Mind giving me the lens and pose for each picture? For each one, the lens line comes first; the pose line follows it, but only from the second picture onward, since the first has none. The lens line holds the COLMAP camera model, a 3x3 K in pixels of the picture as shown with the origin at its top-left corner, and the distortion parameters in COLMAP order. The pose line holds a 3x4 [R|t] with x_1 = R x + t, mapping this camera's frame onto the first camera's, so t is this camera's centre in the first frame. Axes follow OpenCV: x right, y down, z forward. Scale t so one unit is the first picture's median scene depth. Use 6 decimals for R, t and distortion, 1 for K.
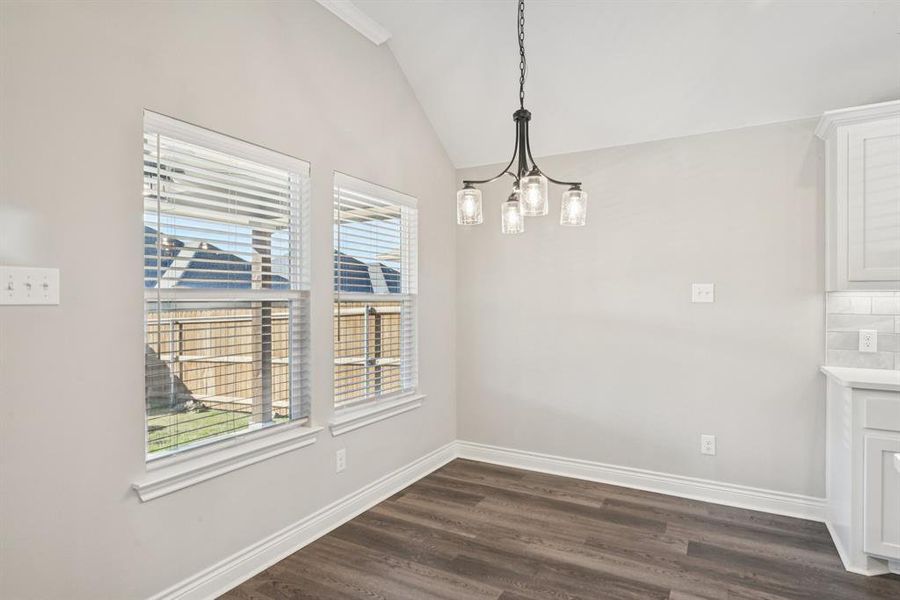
lens RADIAL K [[490.3, 0, 451.7], [0, 490.3, 301.0], [0, 0, 1]] dist [-0.000451, -0.000217]
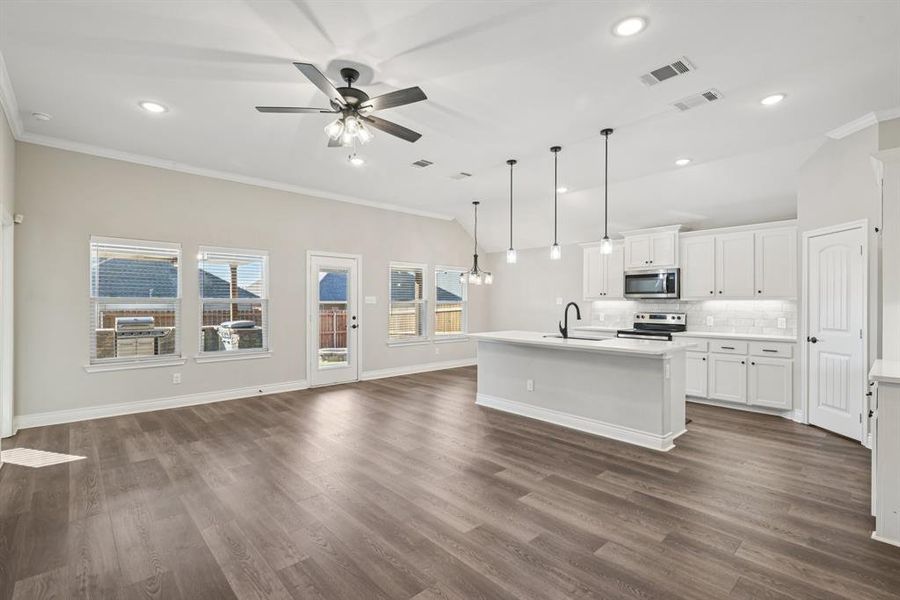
lens RADIAL K [[413.7, 0, 451.6], [0, 413.7, 303.8], [0, 0, 1]] dist [0.003050, -0.000151]
pose [[0.950531, 0.004394, -0.310598, 0.855808], [-0.005039, 0.999986, -0.001271, 0.007482], [0.310588, 0.002774, 0.950541, -1.897444]]
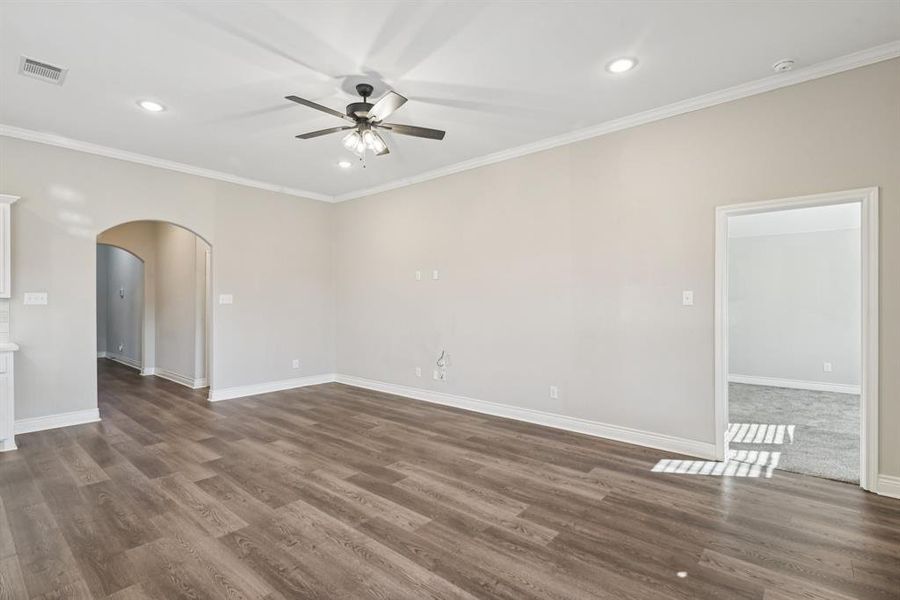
lens RADIAL K [[422.7, 0, 451.1], [0, 422.7, 302.1], [0, 0, 1]] dist [-0.000138, -0.000181]
pose [[-0.981596, 0.001550, 0.190962, -0.362585], [0.002085, 0.999994, 0.002599, 0.000782], [-0.190957, 0.002950, -0.981594, 0.487227]]
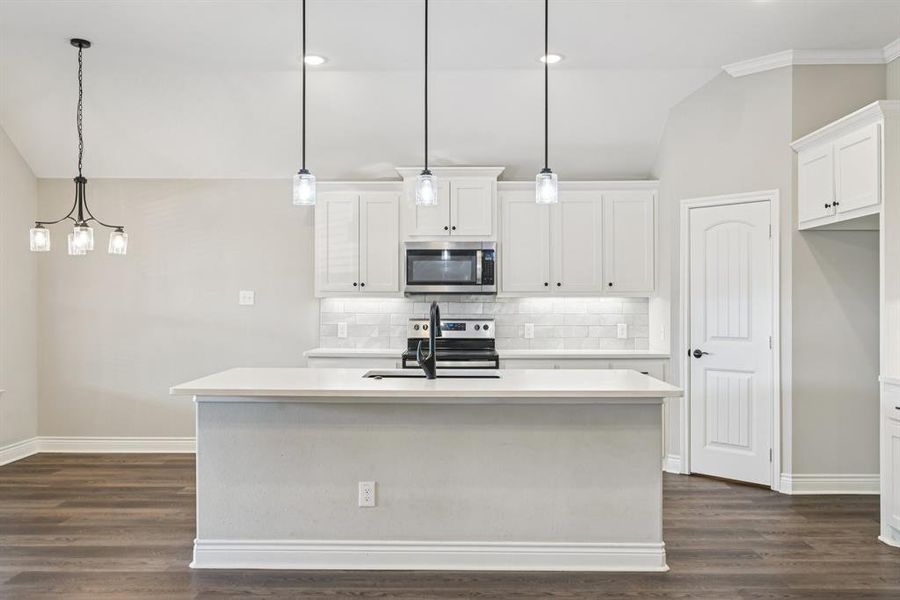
lens RADIAL K [[739.6, 0, 451.5], [0, 739.6, 304.2], [0, 0, 1]] dist [0.003338, -0.001401]
pose [[0.877619, -0.000187, 0.479359, 0.047481], [0.001218, 0.999998, -0.001839, 0.005857], [-0.479358, 0.002198, 0.877617, -1.334869]]
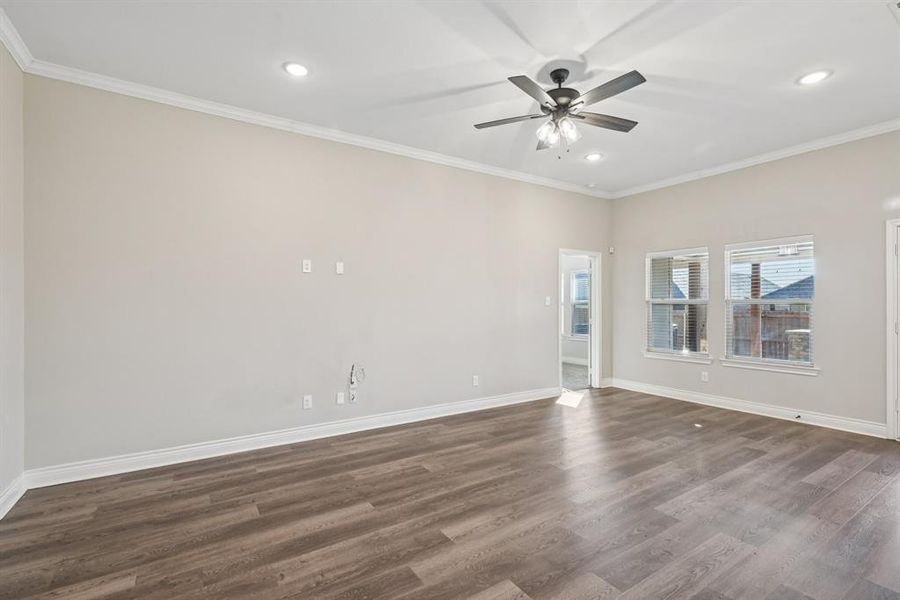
lens RADIAL K [[413.7, 0, 451.6], [0, 413.7, 303.8], [0, 0, 1]] dist [0.003050, -0.000151]
pose [[-0.464009, 0.001376, -0.885830, 1.430391], [-0.001227, 0.999997, 0.002196, 0.003772], [0.885830, 0.002106, -0.464006, -0.509975]]
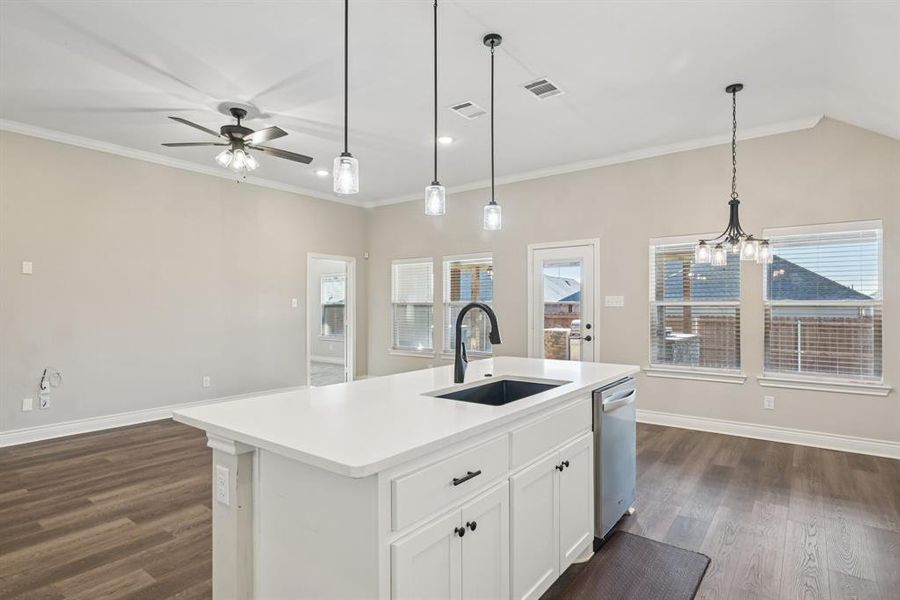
lens RADIAL K [[474.5, 0, 452.5], [0, 474.5, 304.0], [0, 0, 1]] dist [-0.000520, -0.001151]
pose [[-0.136474, -0.002298, -0.990641, 1.741285], [-0.003919, 0.999991, -0.001780, -0.000296], [0.990636, 0.003640, -0.136481, 0.186842]]
